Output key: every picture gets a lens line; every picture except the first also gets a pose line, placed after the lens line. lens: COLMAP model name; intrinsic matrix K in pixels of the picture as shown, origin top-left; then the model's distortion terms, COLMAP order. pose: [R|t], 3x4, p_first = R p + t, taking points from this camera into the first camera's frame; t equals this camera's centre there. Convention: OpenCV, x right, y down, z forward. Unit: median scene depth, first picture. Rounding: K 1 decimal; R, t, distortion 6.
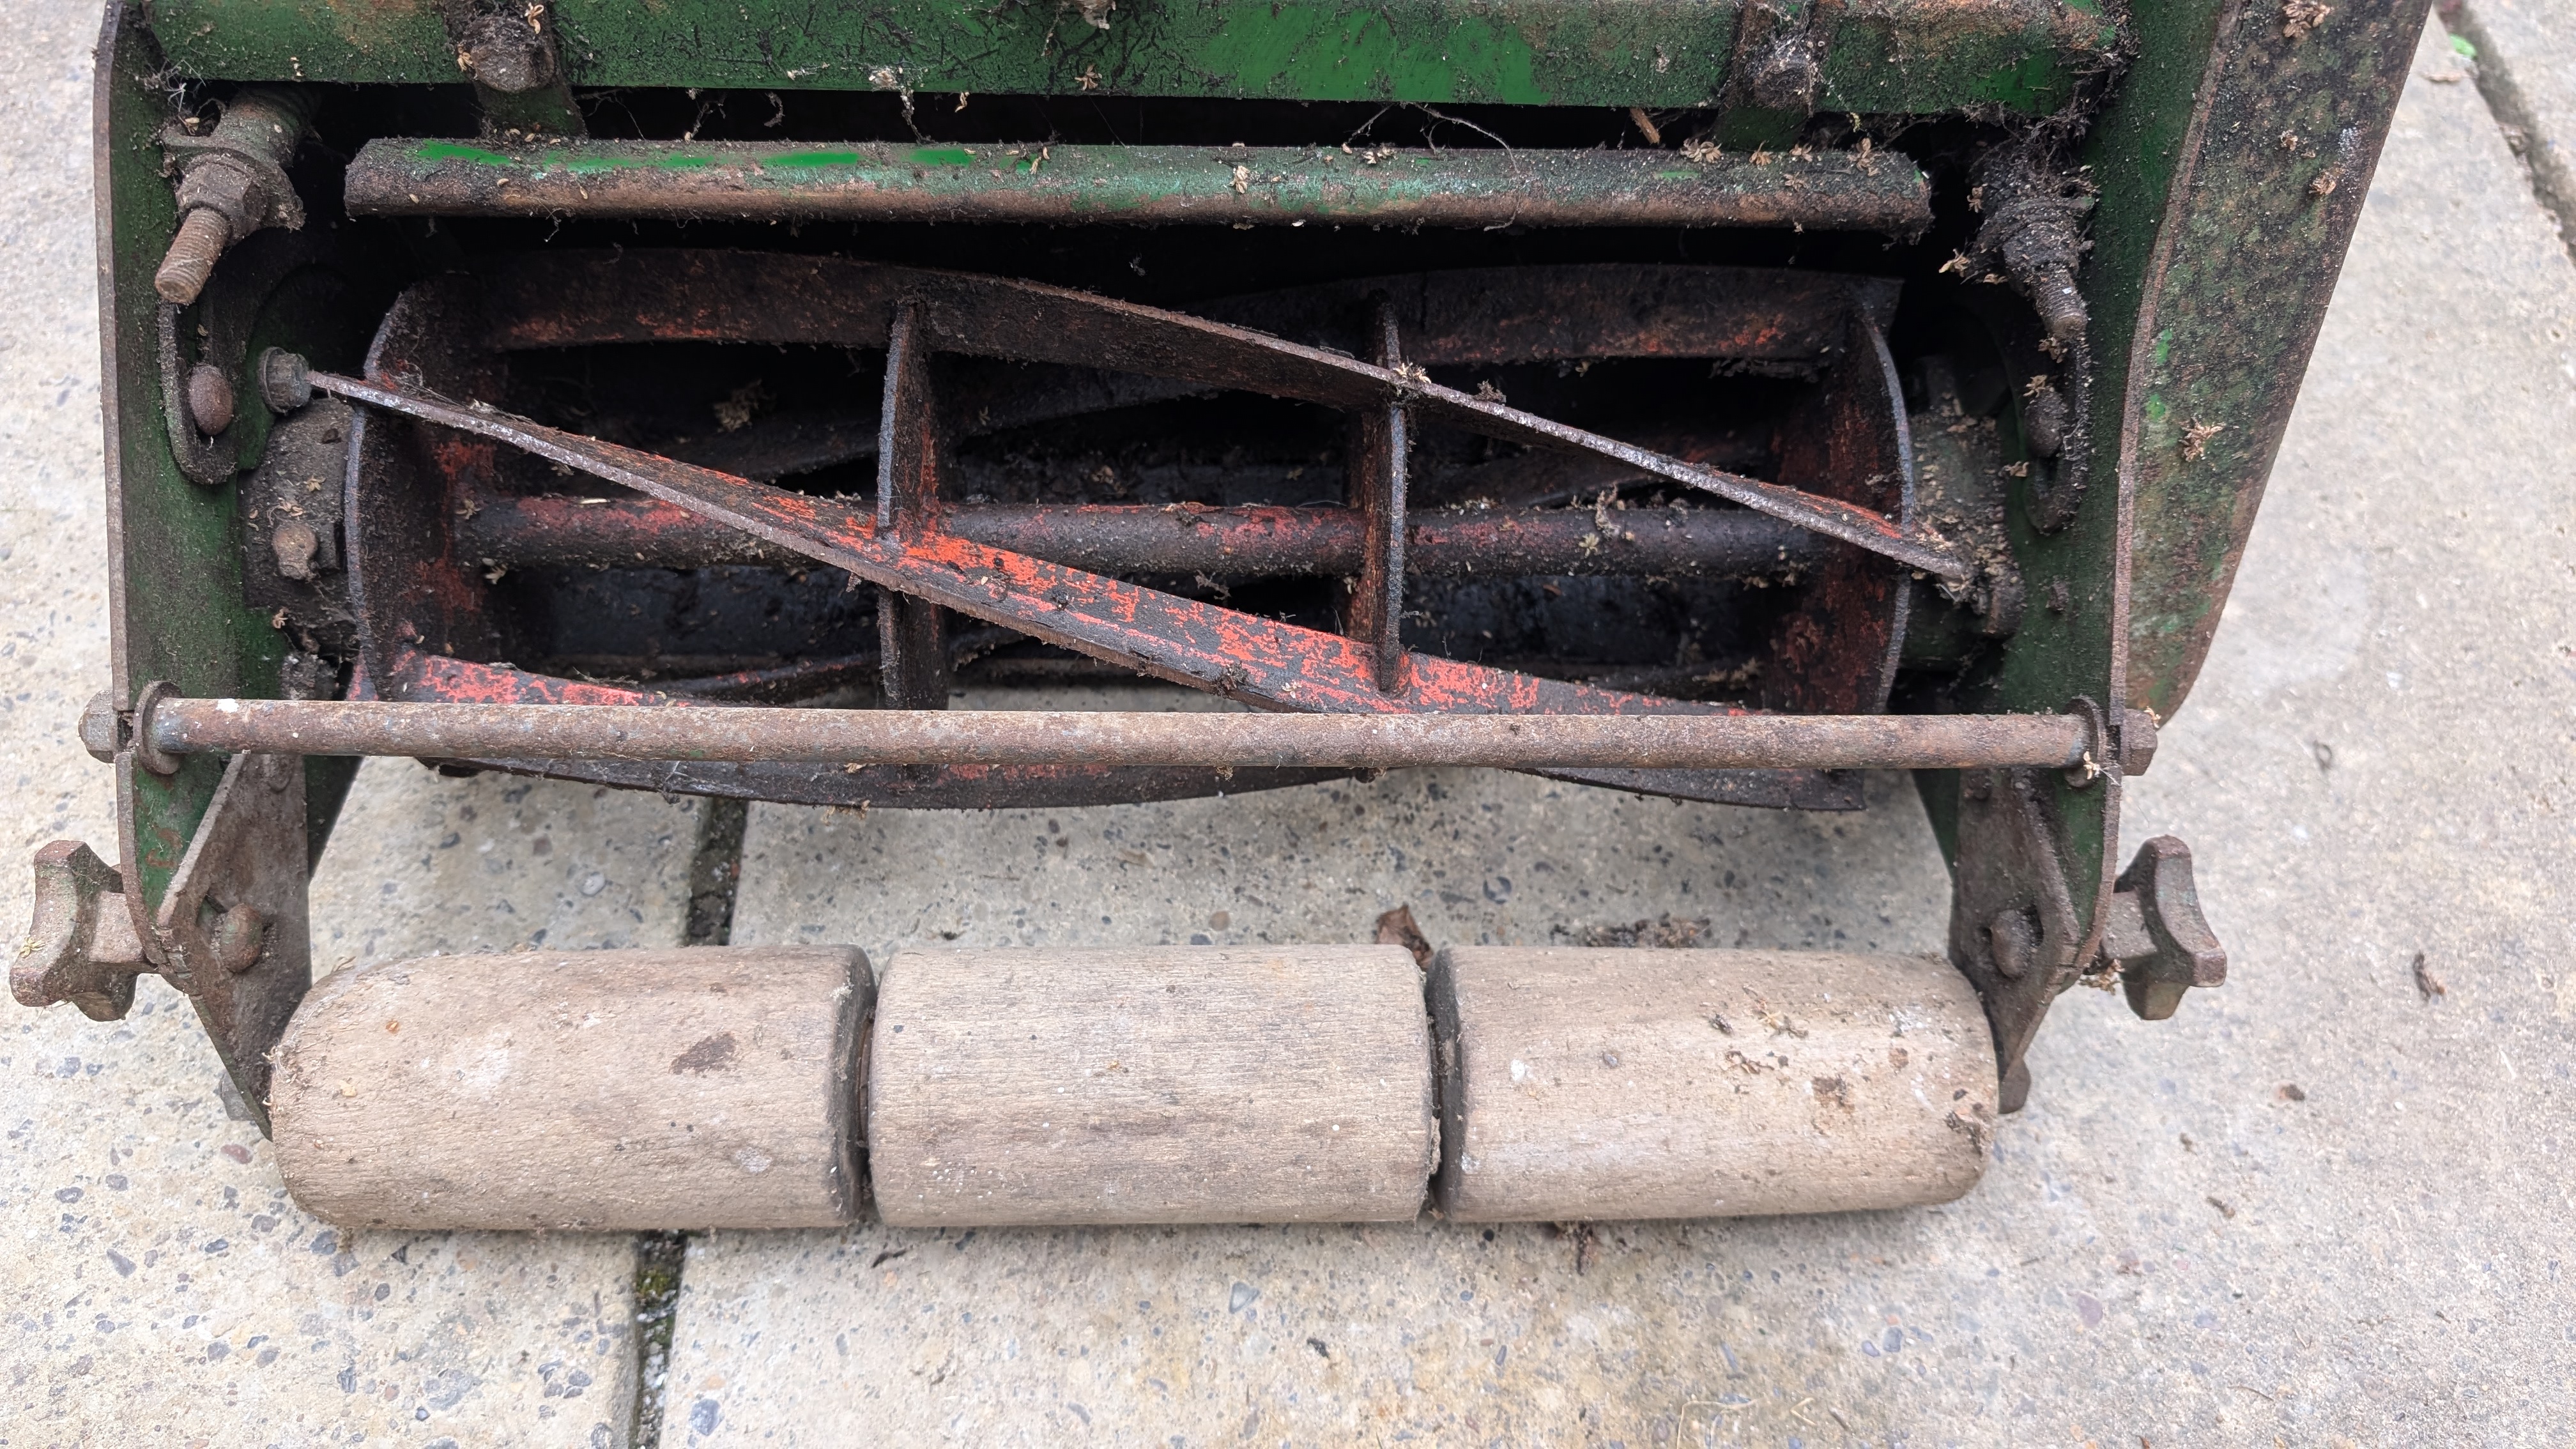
lens RADIAL K [[1841.7, 0, 1239.7], [0, 1841.7, 723.7], [0, 0, 1]] dist [-0.006943, -0.001453]
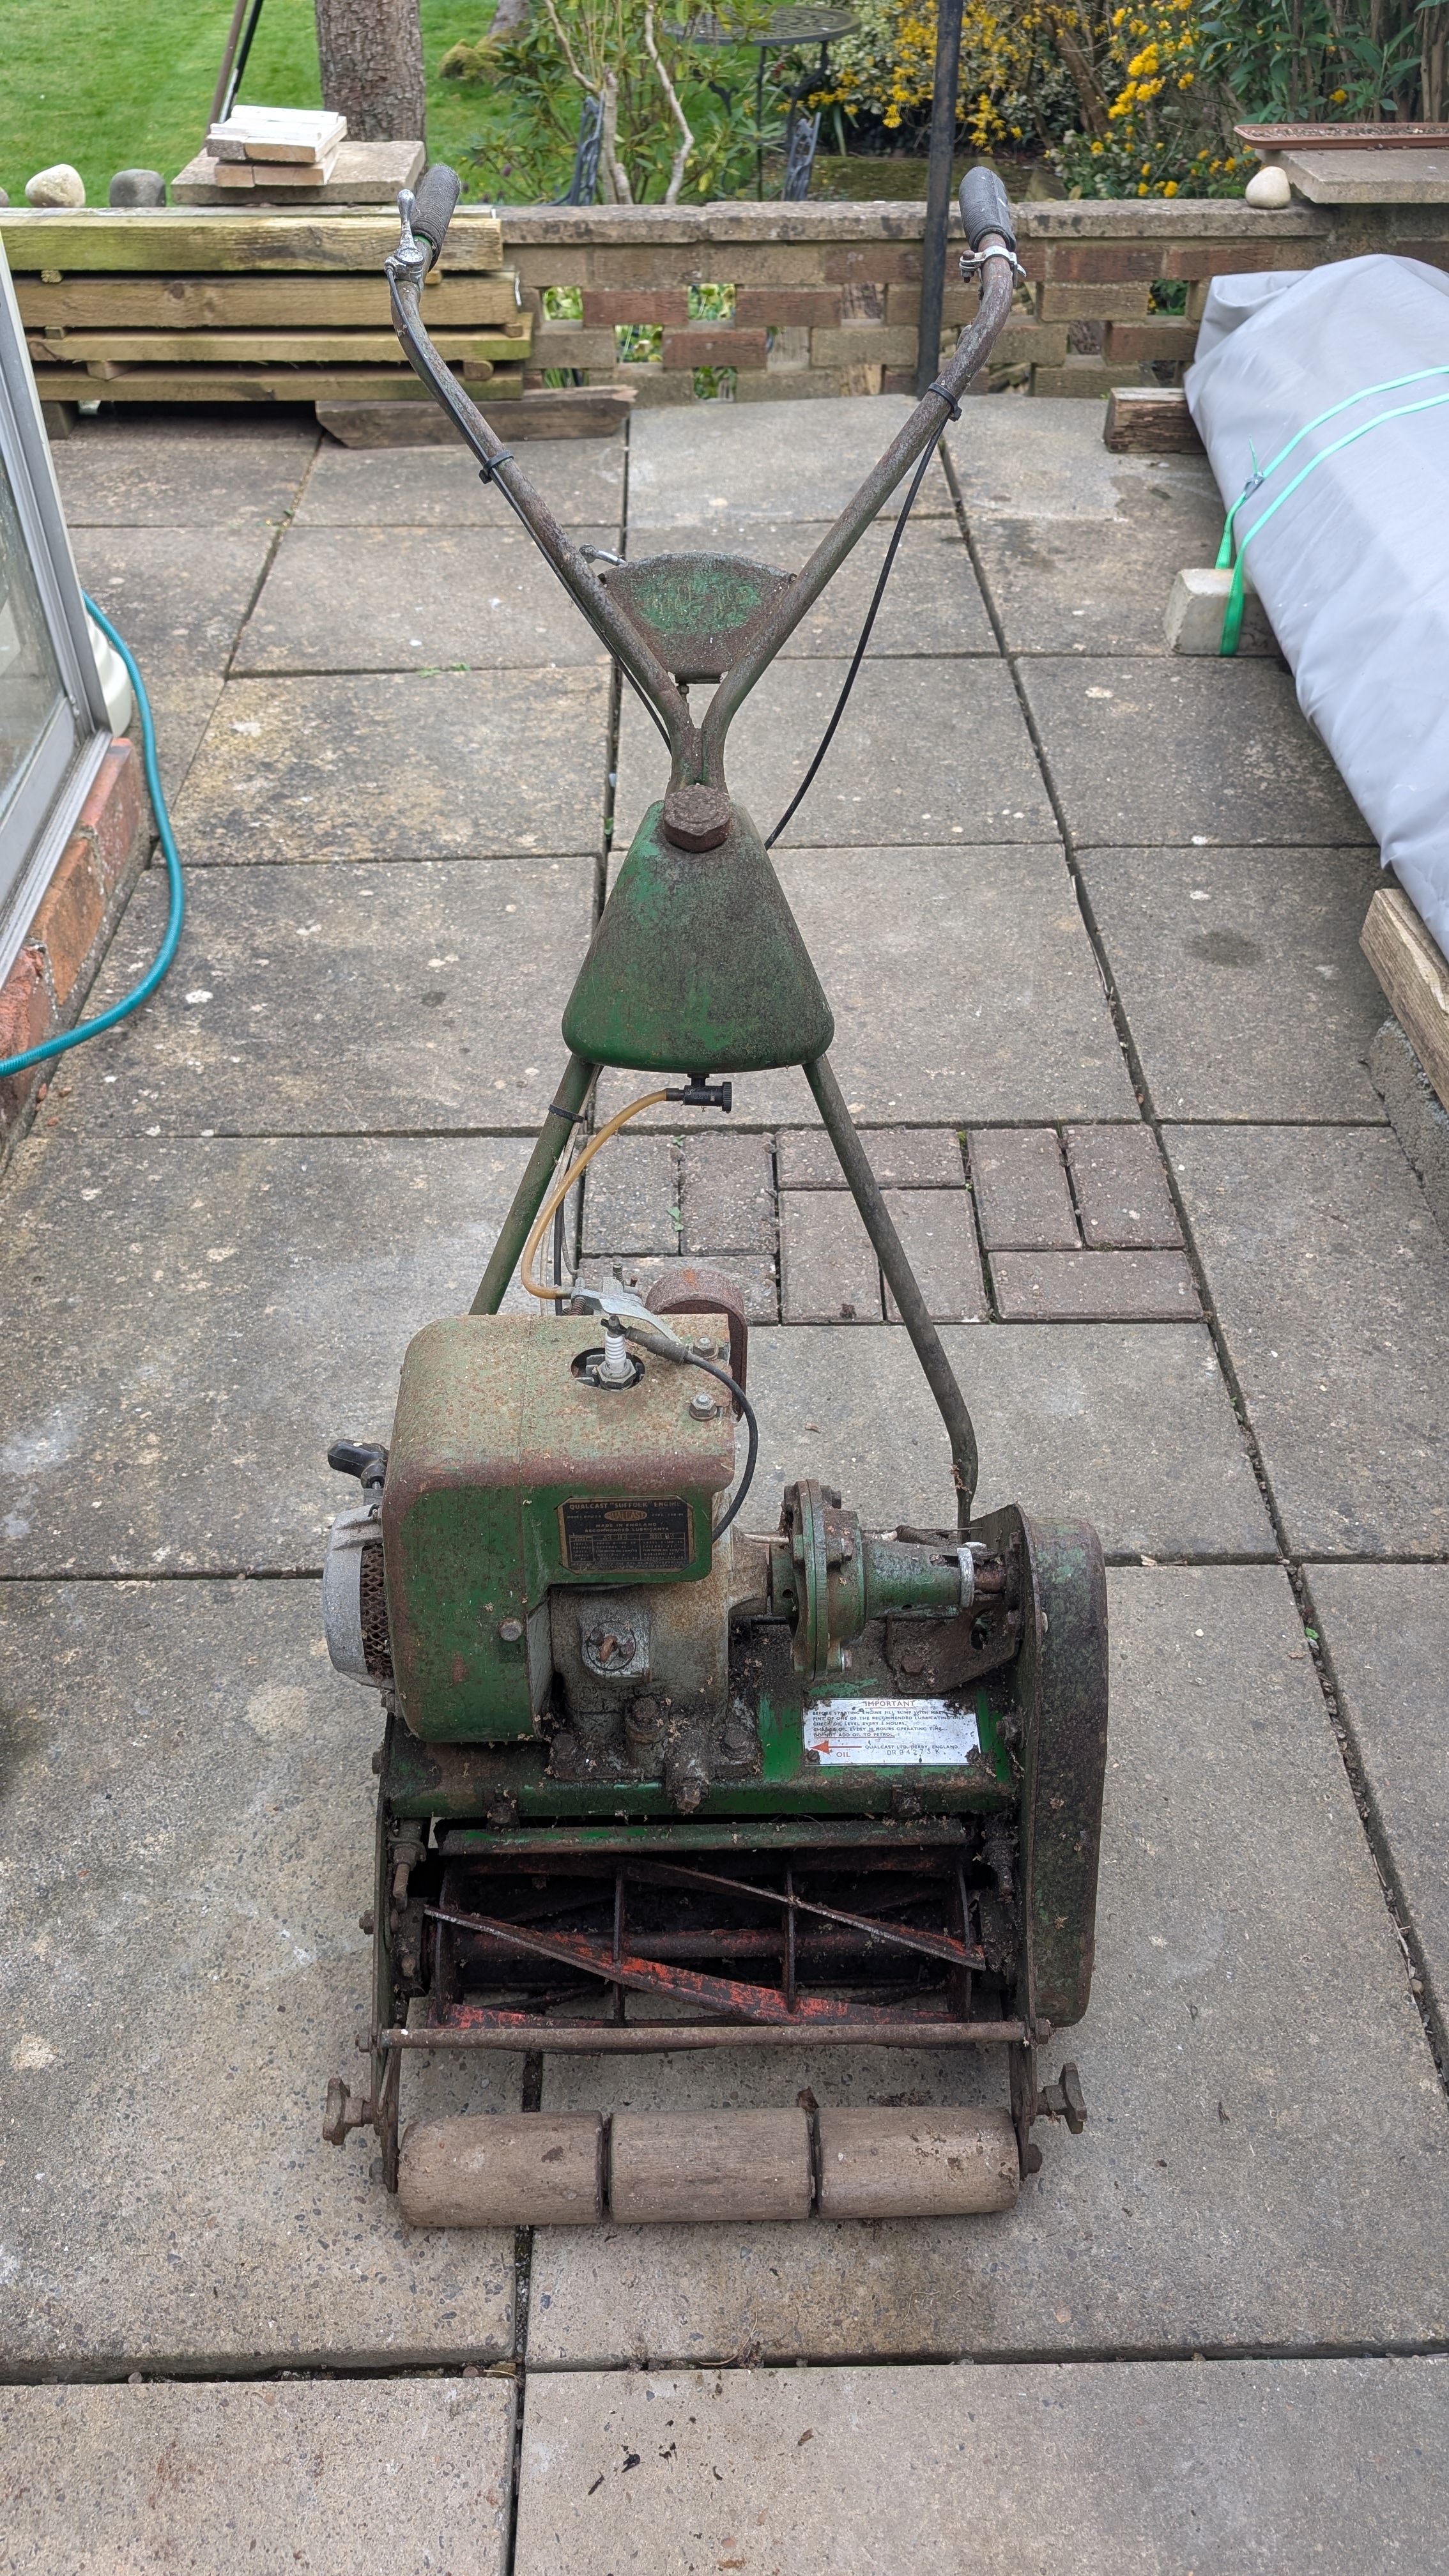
lens RADIAL K [[1886.8, 0, 724.5], [0, 1886.8, 1288.0], [0, 0, 1]] dist [0.002265, 0.009205]
pose [[0.999490, -0.024273, -0.020758, 0.063290], [0.018209, 0.967030, -0.254010, -0.346026], [0.026239, 0.253502, 0.966979, -2.018902]]
